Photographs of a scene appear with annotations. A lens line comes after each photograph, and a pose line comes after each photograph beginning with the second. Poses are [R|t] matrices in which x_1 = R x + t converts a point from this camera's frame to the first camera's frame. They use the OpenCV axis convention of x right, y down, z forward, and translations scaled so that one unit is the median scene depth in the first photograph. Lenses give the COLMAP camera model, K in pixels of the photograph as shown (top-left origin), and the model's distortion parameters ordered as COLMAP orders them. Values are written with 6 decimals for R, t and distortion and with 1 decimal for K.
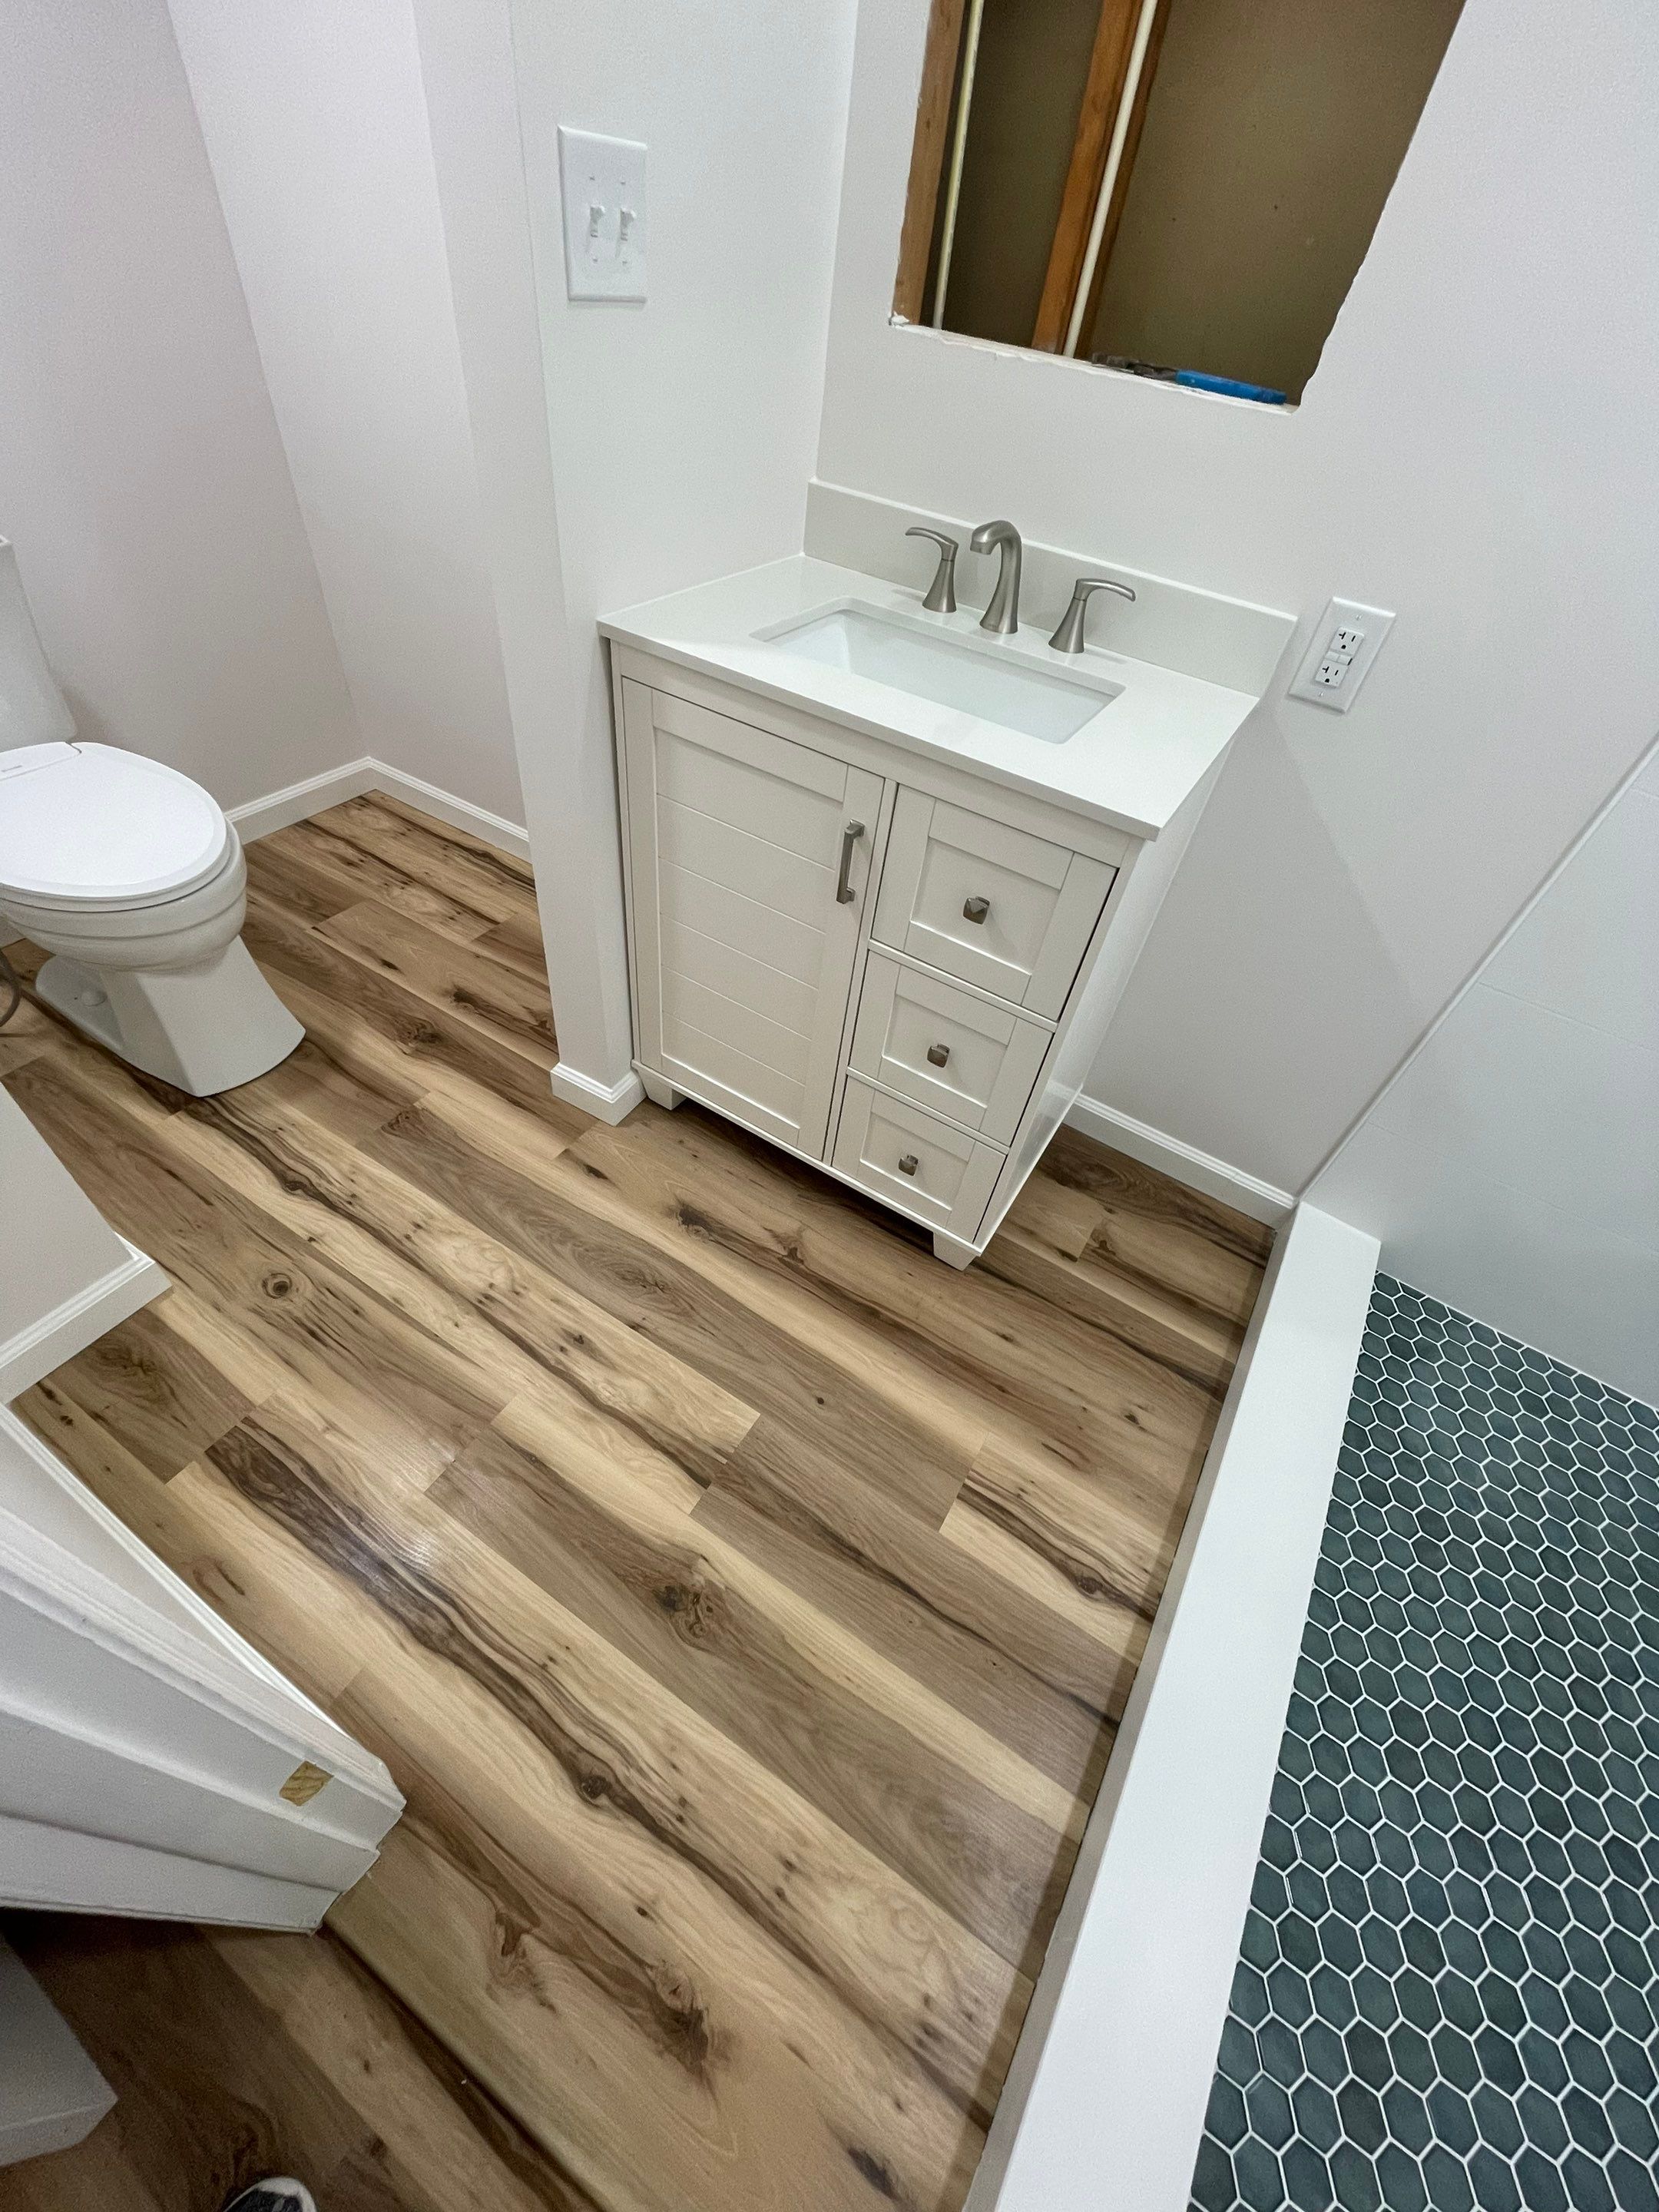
lens RADIAL K [[890.8, 0, 834.2], [0, 890.8, 1101.8], [0, 0, 1]] dist [-0.002799, 0.000216]
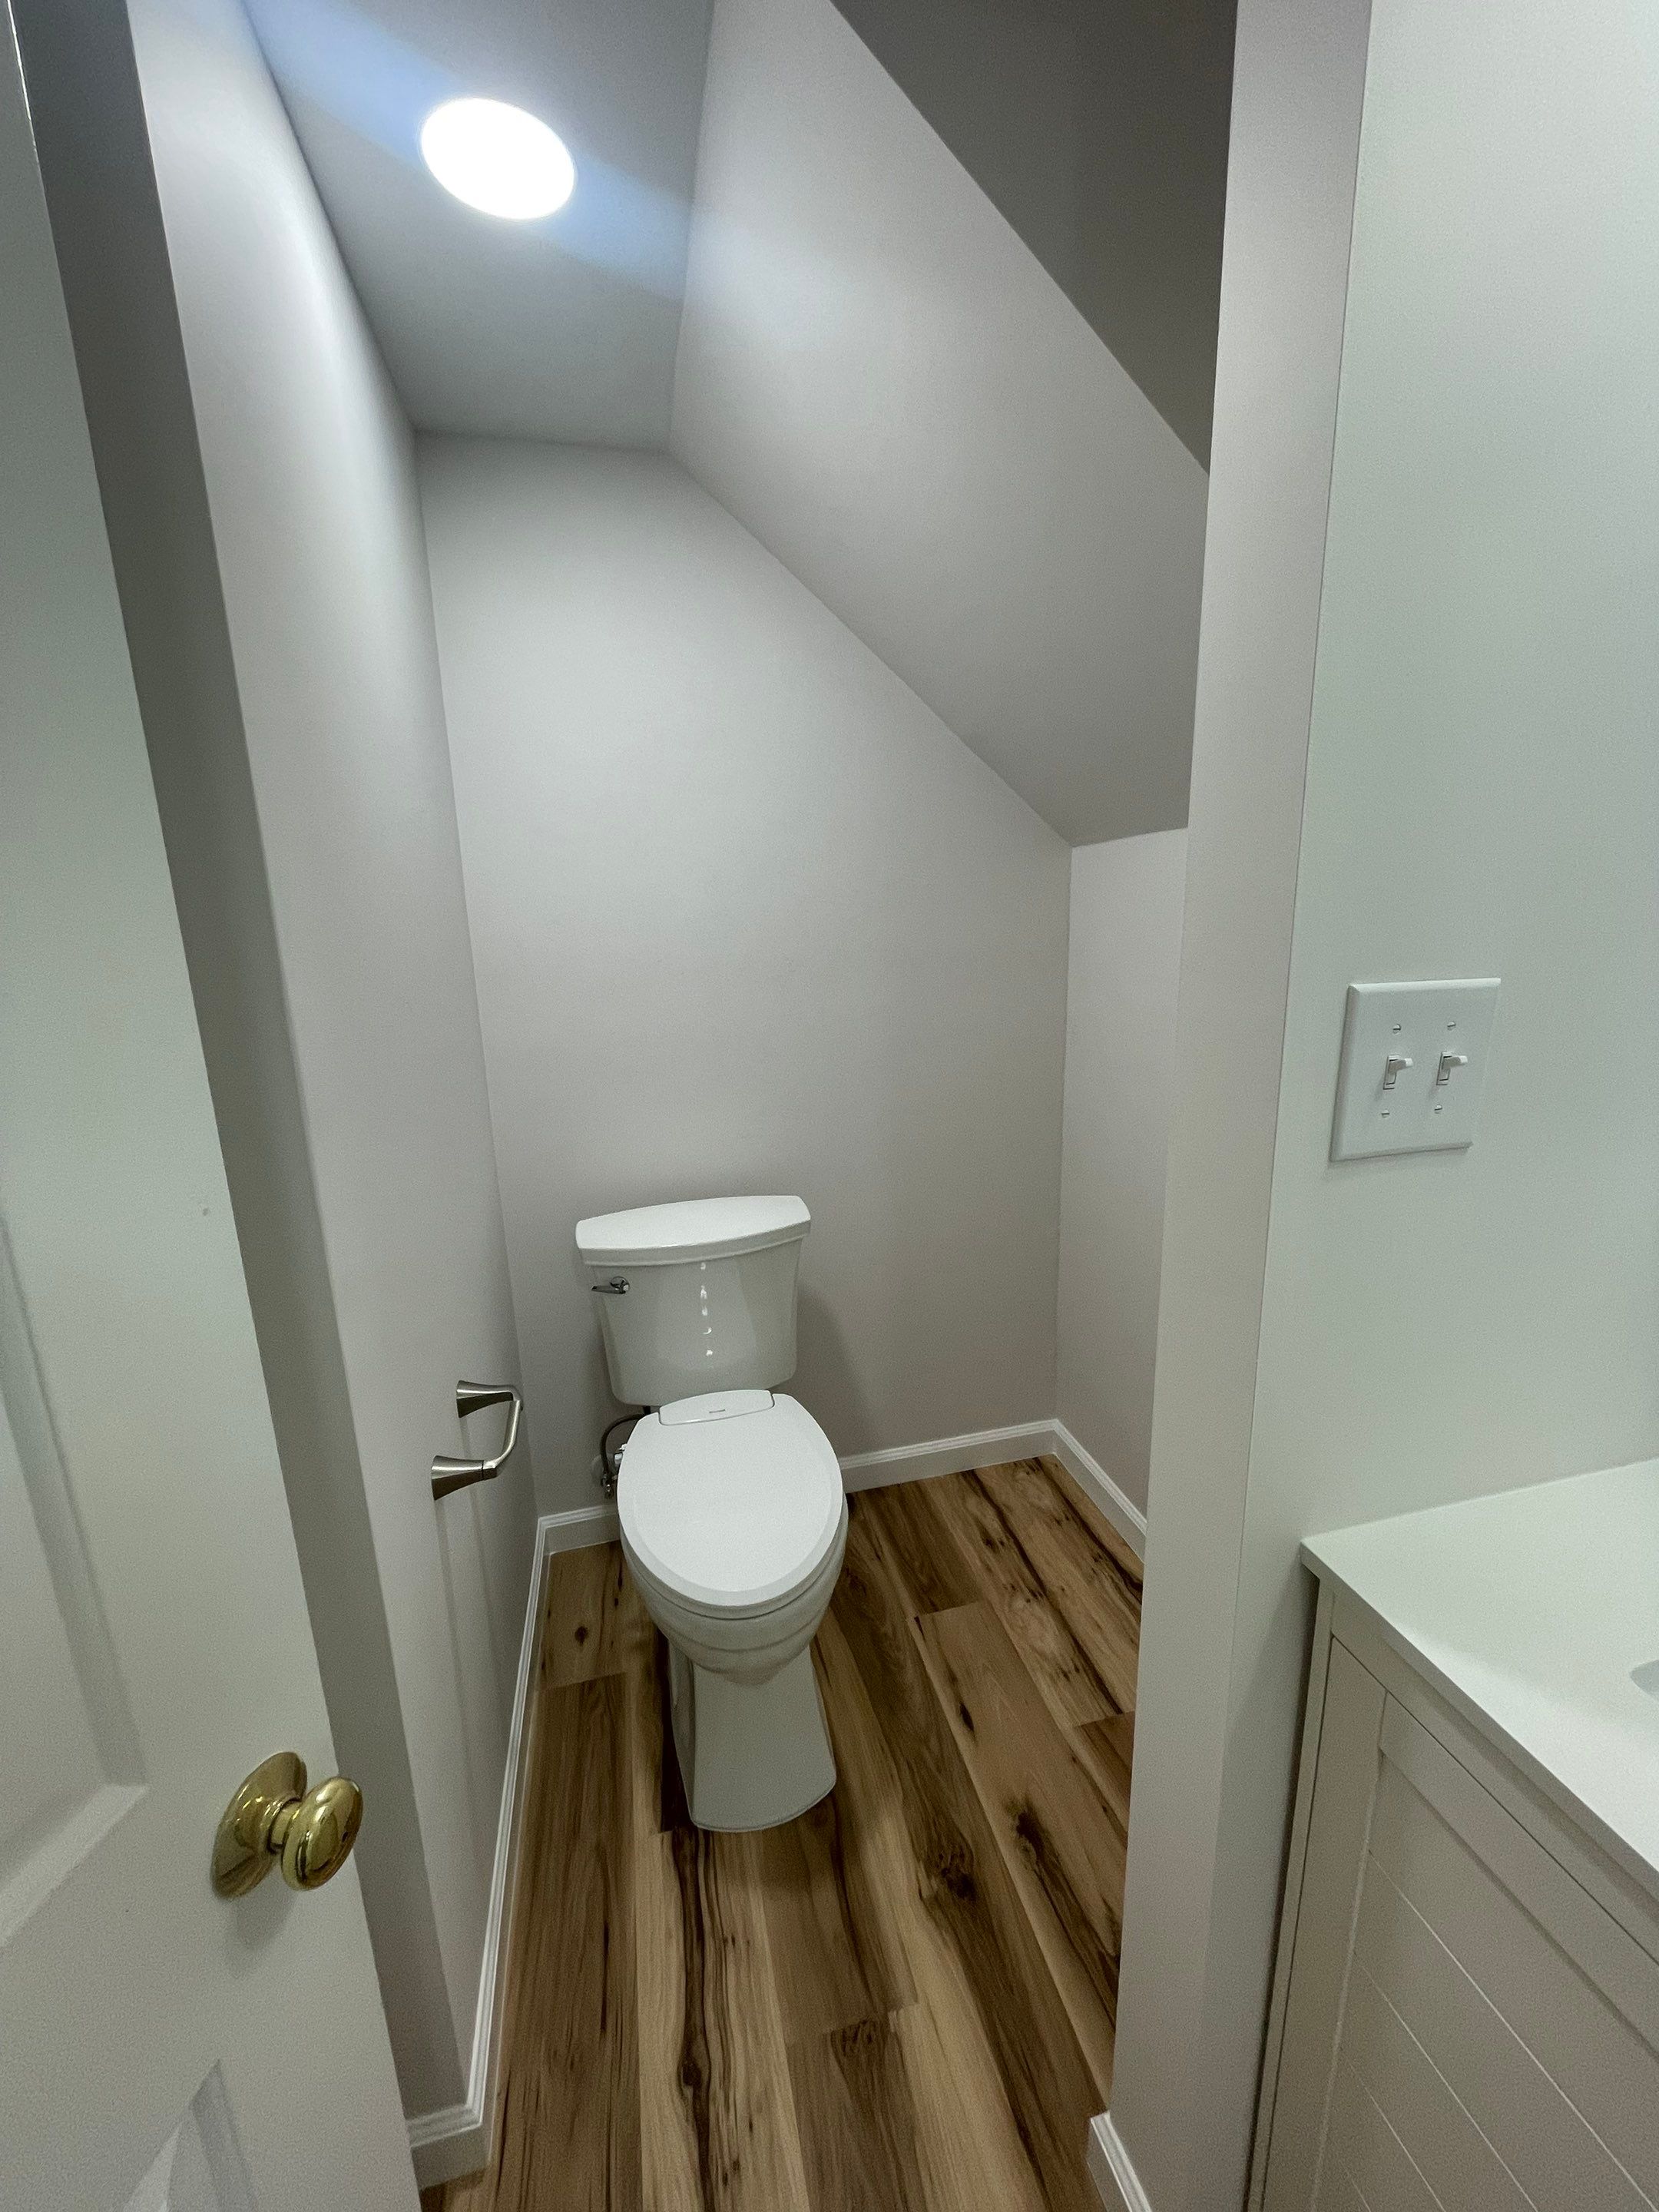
lens RADIAL K [[890.8, 0, 834.4], [0, 890.8, 1104.9], [0, 0, 1]] dist [-0.002799, 0.000216]
pose [[0.695489, 0.027538, -0.718009, -0.045468], [-0.427683, 0.818843, -0.382863, -0.310910], [0.577393, 0.573357, 0.581273, 0.219376]]
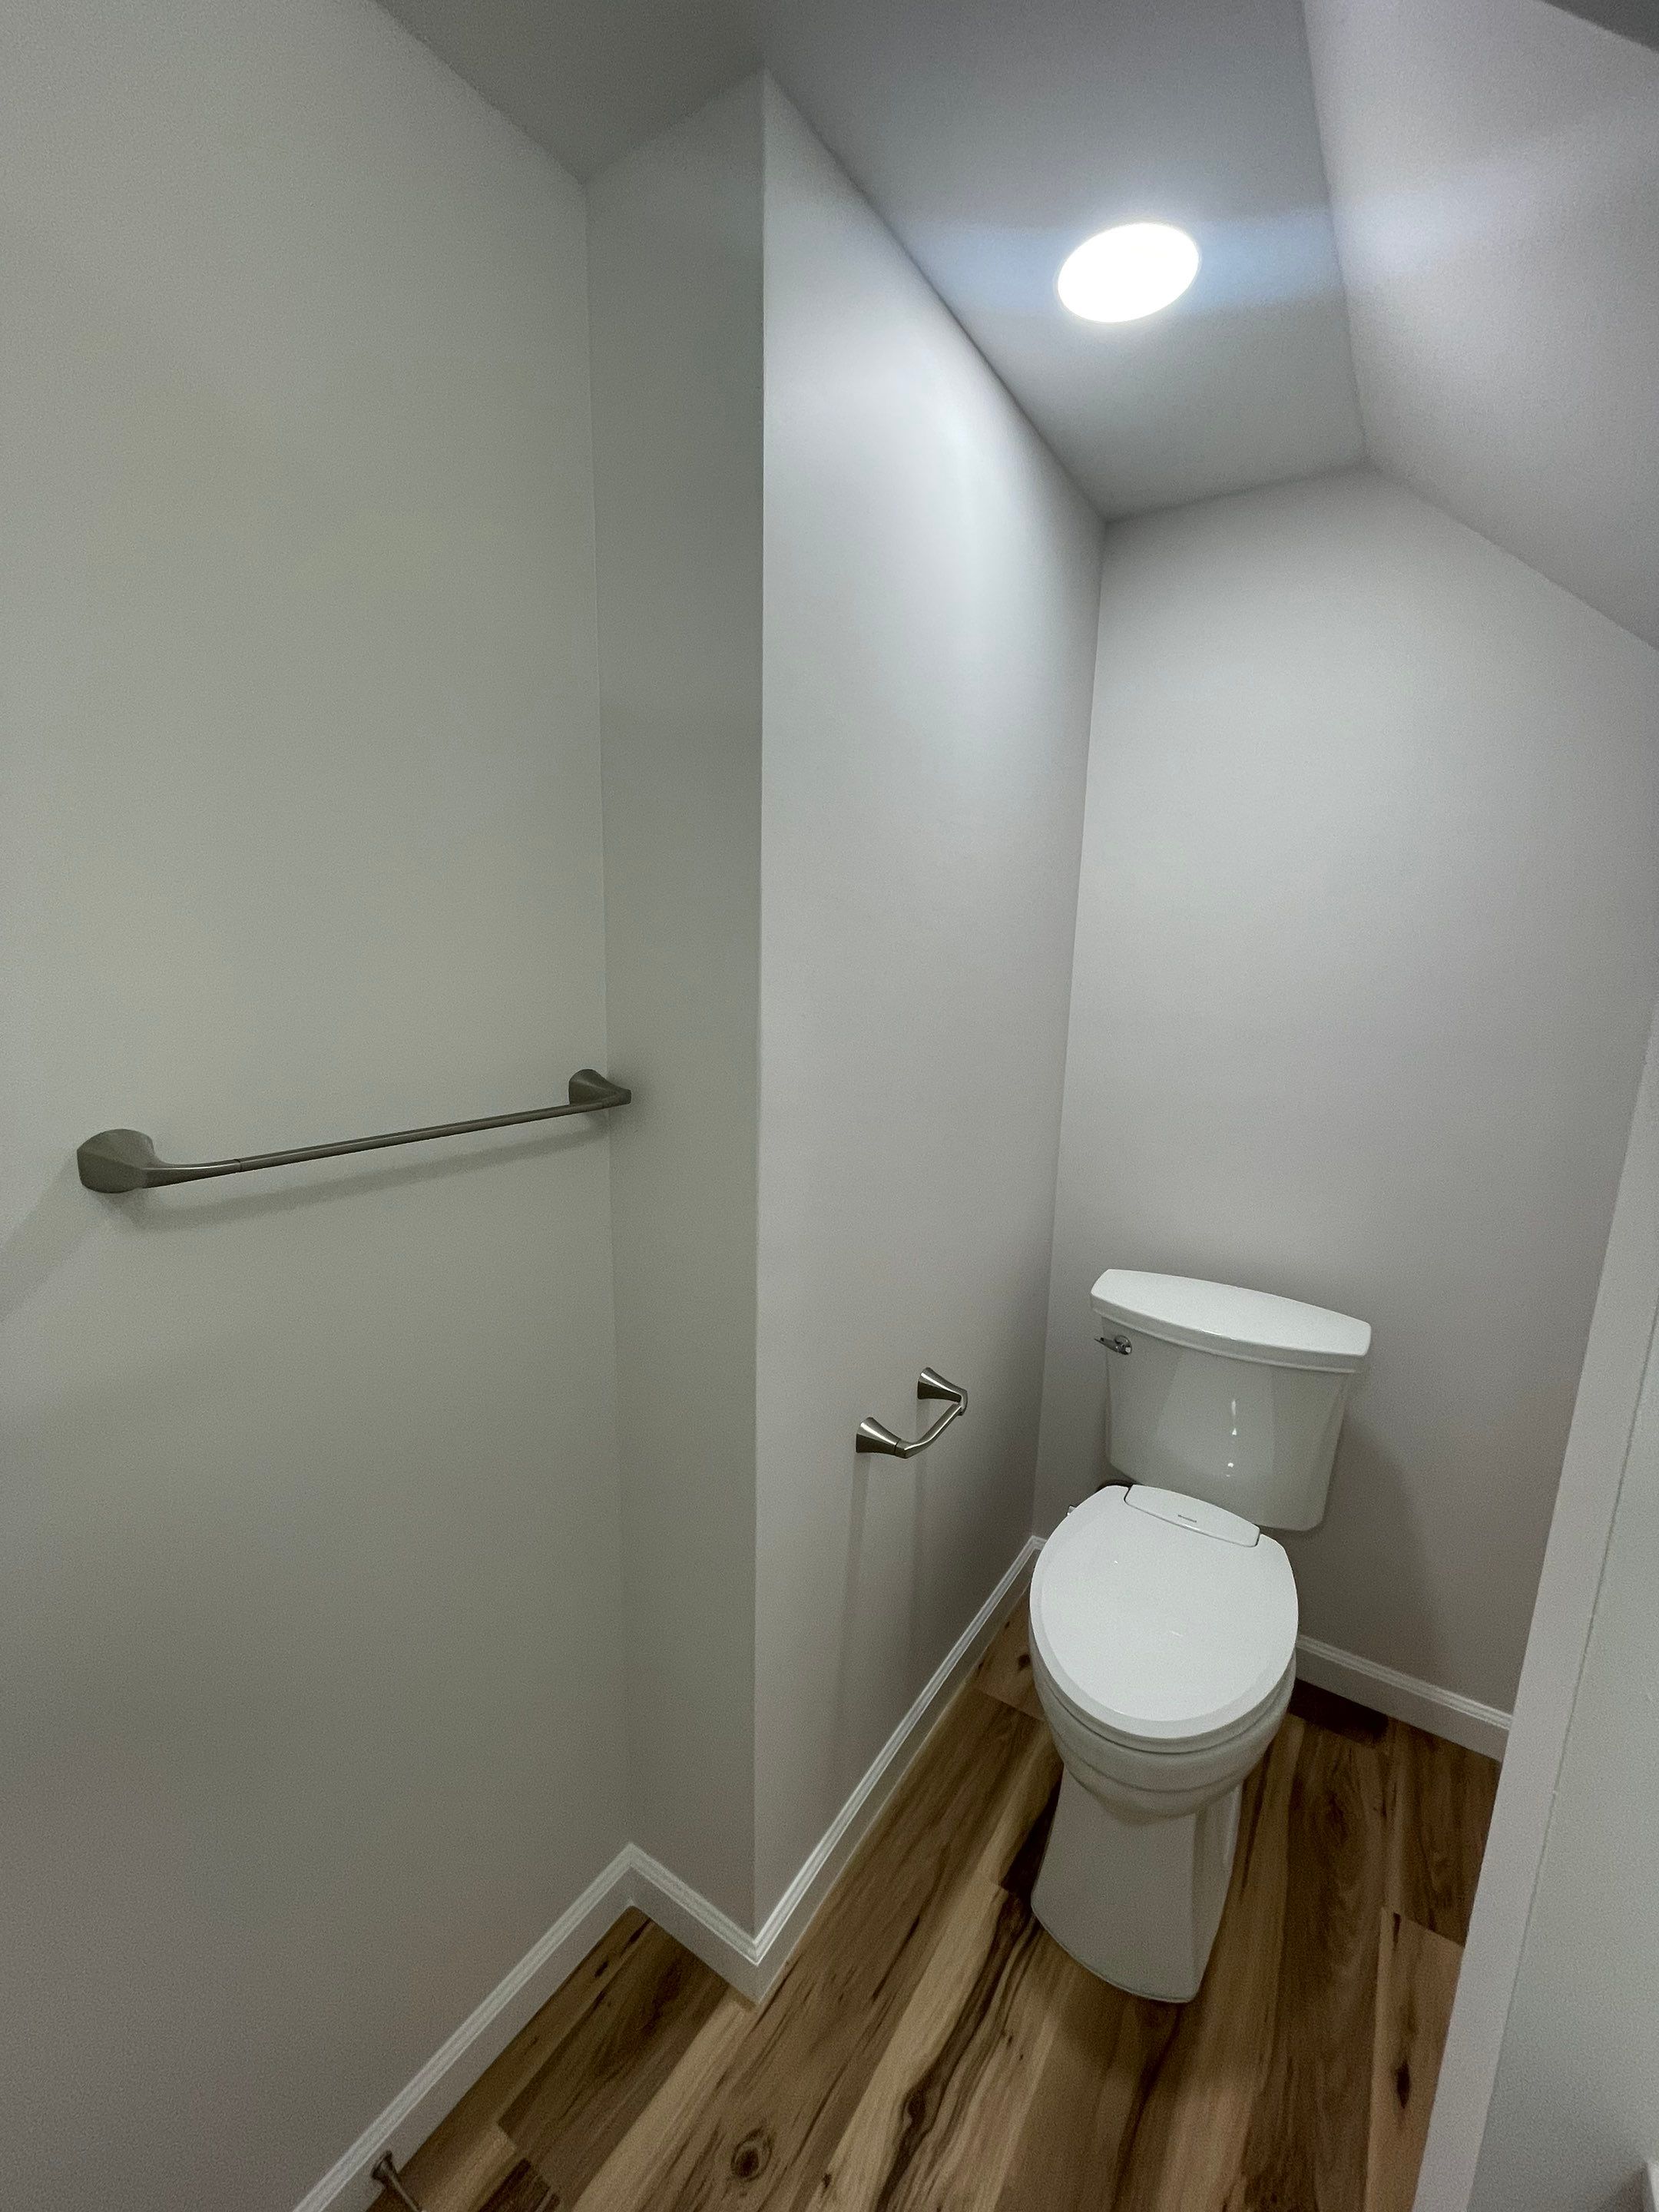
lens RADIAL K [[890.8, 0, 839.4], [0, 890.8, 1114.4], [0, 0, 1]] dist [-0.002799, 0.000216]
pose [[-0.037151, 0.077906, -0.996268, 0.039906], [-0.727639, 0.681232, 0.080405, -0.456654], [0.684954, 0.727911, 0.031380, 0.357513]]
